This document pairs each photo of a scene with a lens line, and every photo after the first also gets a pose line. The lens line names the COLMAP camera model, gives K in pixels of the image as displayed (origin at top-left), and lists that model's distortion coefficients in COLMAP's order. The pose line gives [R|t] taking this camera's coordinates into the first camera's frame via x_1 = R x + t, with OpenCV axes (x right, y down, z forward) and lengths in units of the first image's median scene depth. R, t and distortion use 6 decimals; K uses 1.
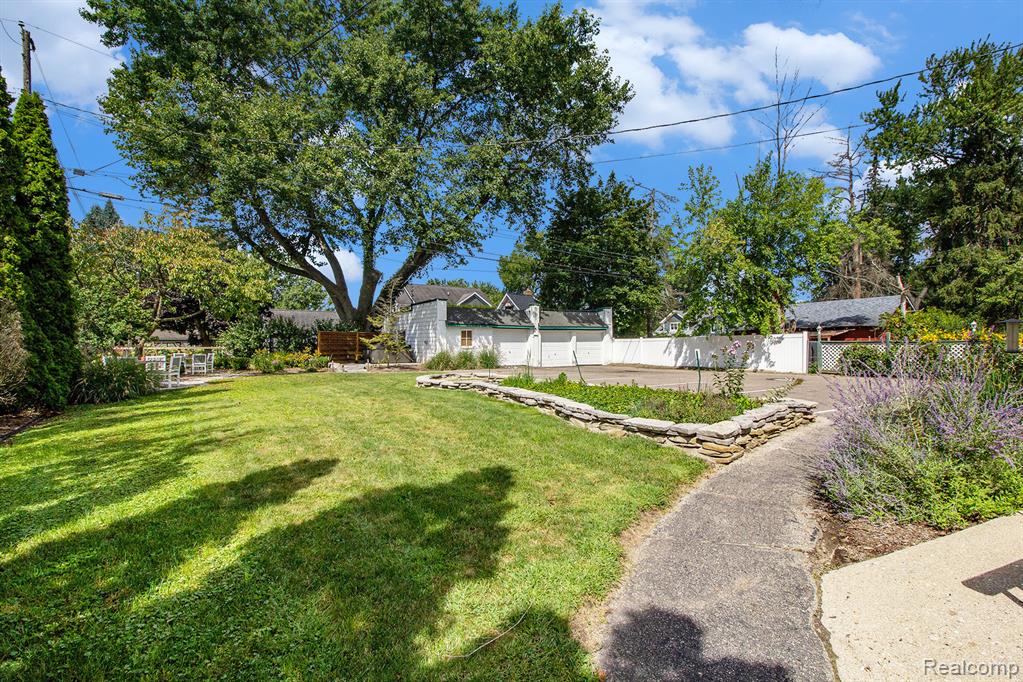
lens RADIAL K [[479.9, 0, 511.5], [0, 479.9, 341.0], [0, 0, 1]] dist [0.000738, 0.000077]
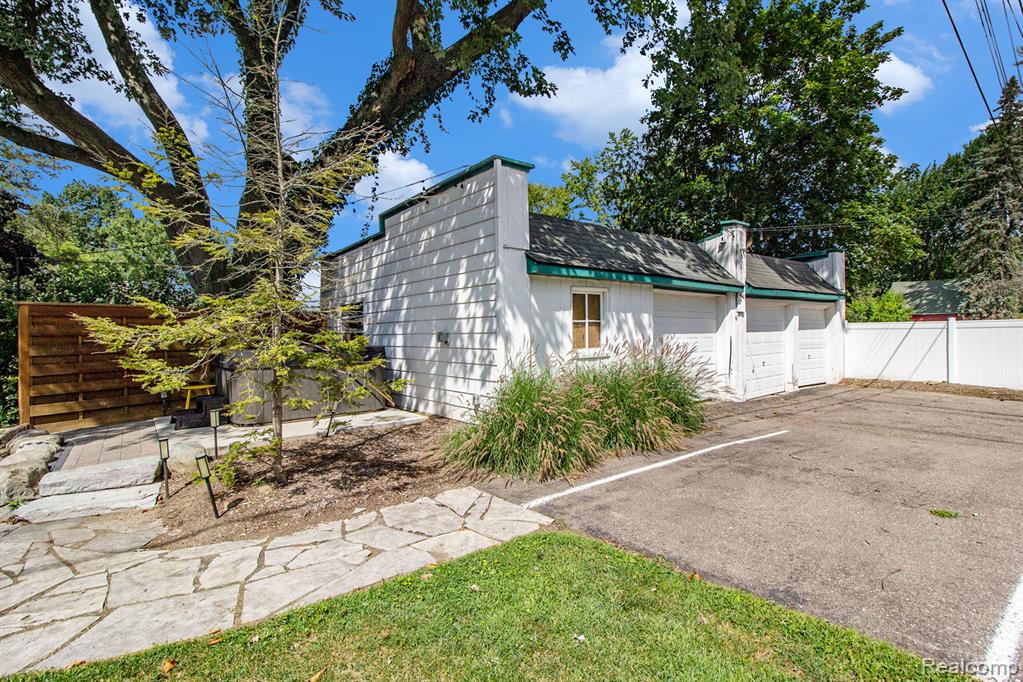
lens RADIAL K [[479.9, 0, 511.5], [0, 479.9, 341.0], [0, 0, 1]] dist [0.000738, 0.000077]
pose [[0.995862, -0.012785, 0.089973, -0.161356], [0.011091, 0.999752, 0.019295, 0.000234], [-0.090197, -0.018218, 0.995757, 0.711823]]
